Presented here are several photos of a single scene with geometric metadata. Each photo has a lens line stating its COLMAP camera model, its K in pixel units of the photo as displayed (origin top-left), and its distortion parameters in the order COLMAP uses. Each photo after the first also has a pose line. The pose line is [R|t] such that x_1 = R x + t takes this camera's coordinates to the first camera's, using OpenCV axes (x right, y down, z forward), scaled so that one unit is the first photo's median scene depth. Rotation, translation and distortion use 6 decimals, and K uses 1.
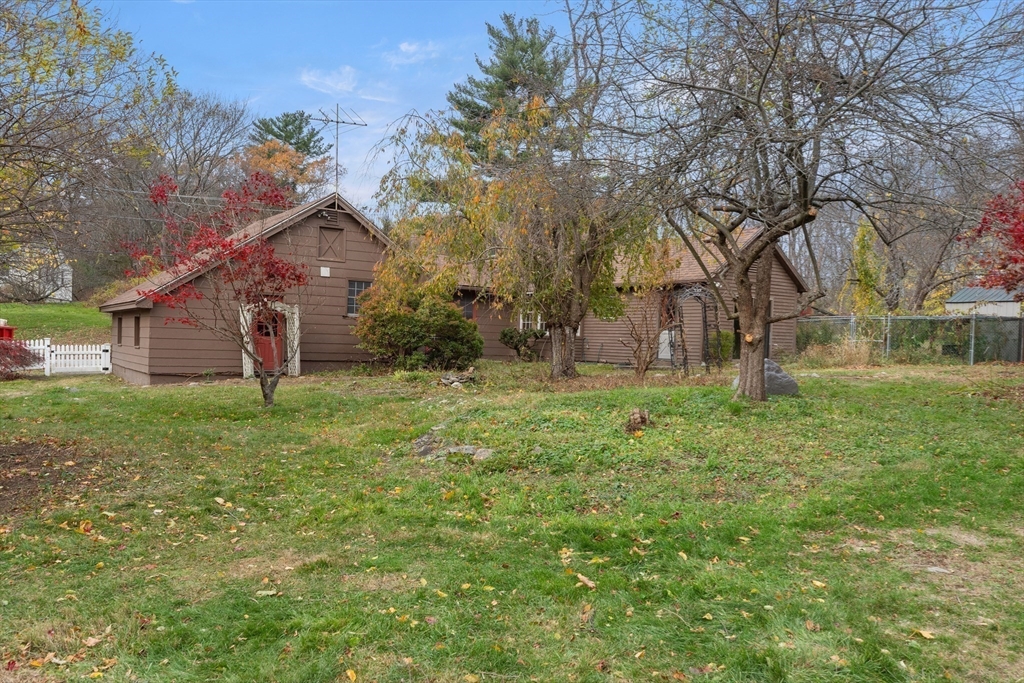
lens RADIAL K [[798.3, 0, 512.0], [0, 798.3, 341.5], [0, 0, 1]] dist [0.002308, 0.000648]
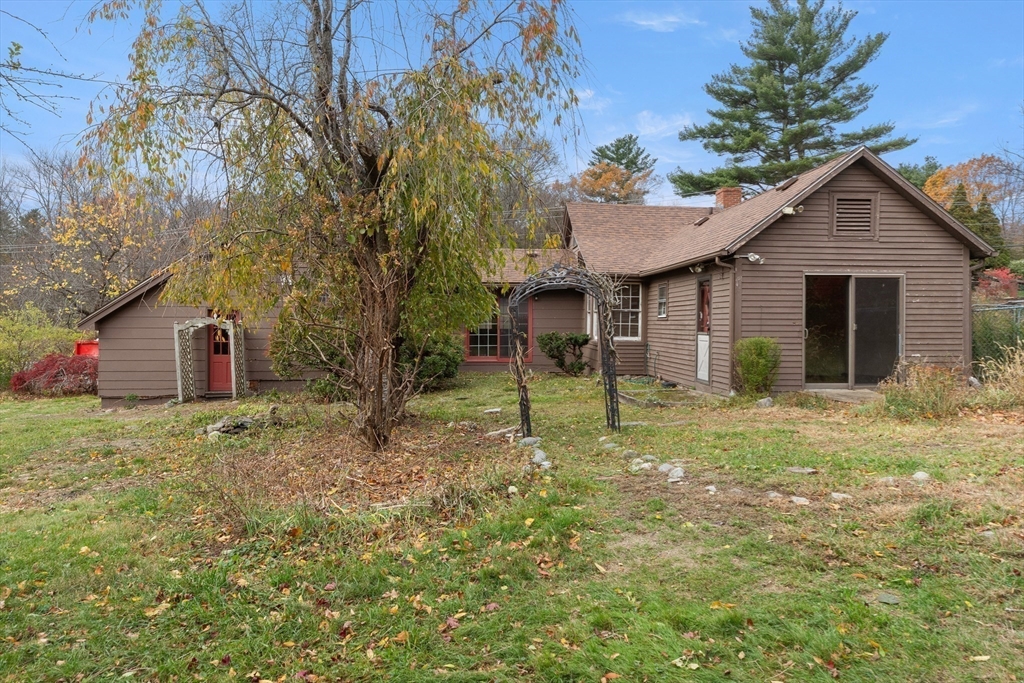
lens RADIAL K [[639.5, 0, 512.0], [0, 639.5, 341.5], [0, 0, 1]] dist [0.001915, 0.001253]
pose [[0.868162, -0.017111, -0.495986, 0.099038], [0.029784, 0.999400, 0.017654, -0.007065], [0.495386, -0.030099, 0.868151, 0.153585]]
